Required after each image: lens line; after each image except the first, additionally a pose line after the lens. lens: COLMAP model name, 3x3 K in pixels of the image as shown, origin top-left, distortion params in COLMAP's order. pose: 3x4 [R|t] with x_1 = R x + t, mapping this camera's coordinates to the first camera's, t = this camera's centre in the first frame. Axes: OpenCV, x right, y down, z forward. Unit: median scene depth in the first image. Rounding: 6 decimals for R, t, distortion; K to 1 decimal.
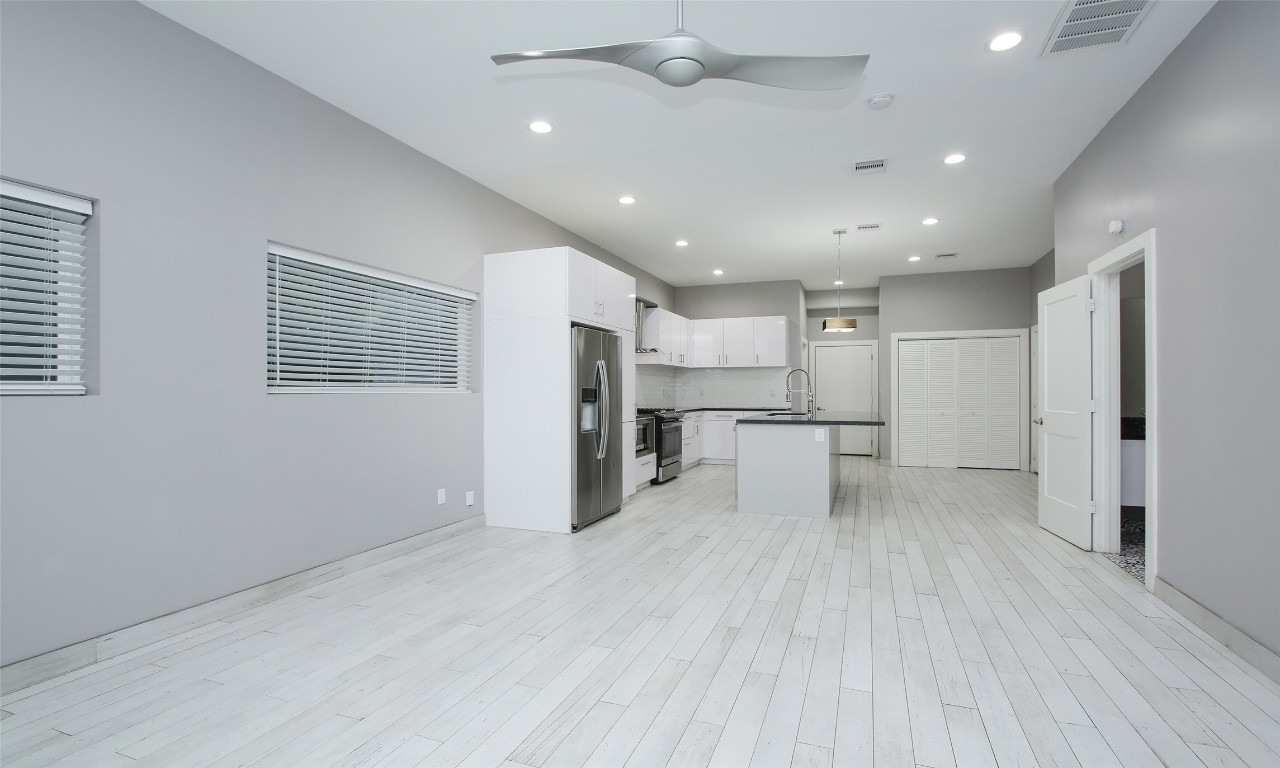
lens RADIAL K [[587.5, 0, 643.4], [0, 587.5, 389.6], [0, 0, 1]] dist [-0.018993, 0.001824]
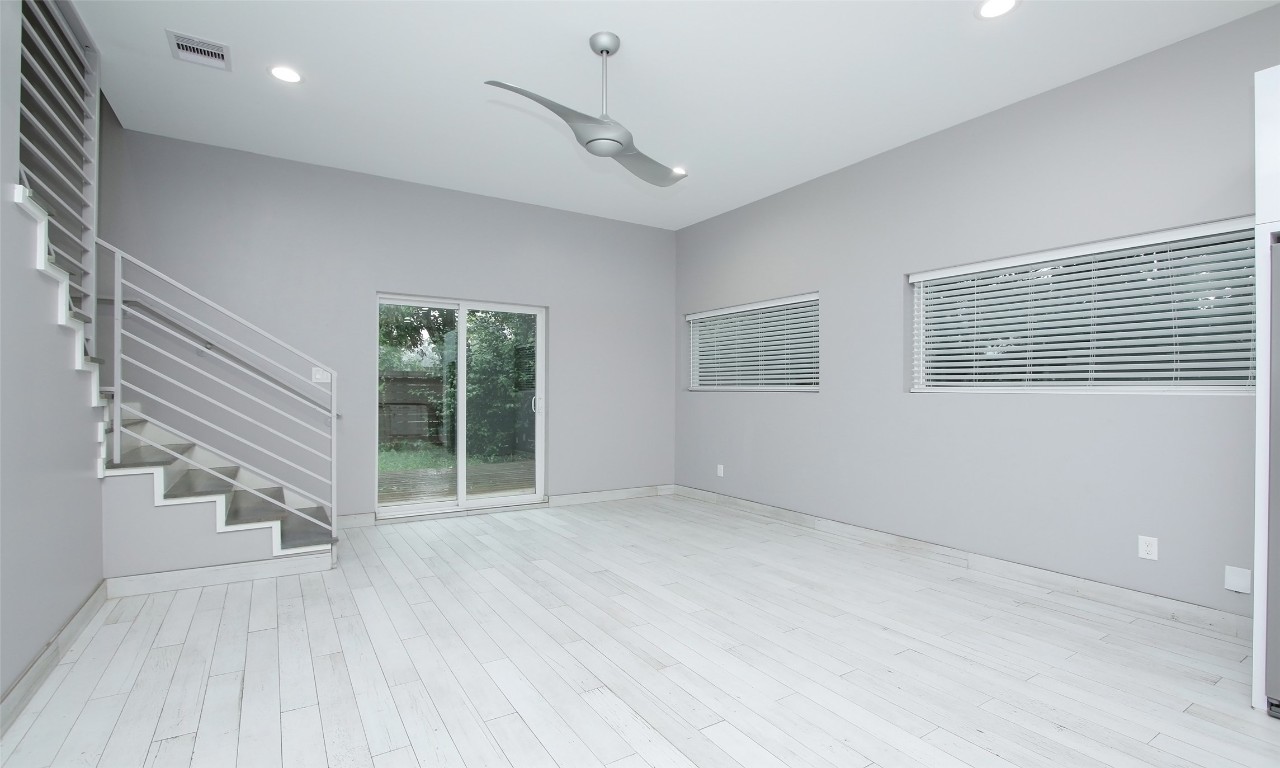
lens RADIAL K [[587.5, 0, 643.4], [0, 587.5, 389.6], [0, 0, 1]] dist [-0.018993, 0.001824]
pose [[-0.595975, -0.002577, -0.802999, 0.336442], [-0.002385, 0.999996, -0.001439, 0.001863], [0.802999, 0.001058, -0.595979, 0.584605]]
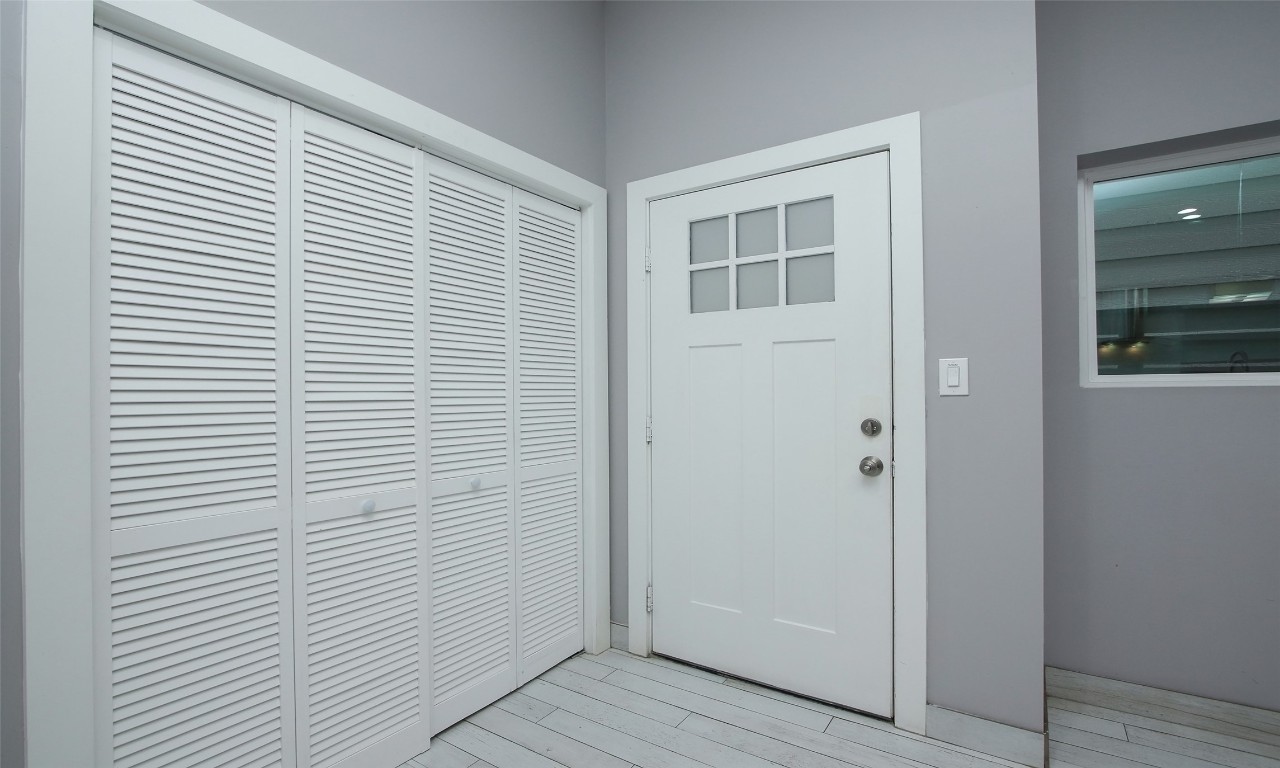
lens RADIAL K [[574.5, 0, 633.5], [0, 574.5, 389.0], [0, 0, 1]] dist [-0.017638, 0.001479]
pose [[0.215983, 0.005205, 0.976383, 0.421772], [0.003564, 0.999975, -0.006119, 0.004255], [-0.976391, 0.004802, 0.215959, 1.063816]]
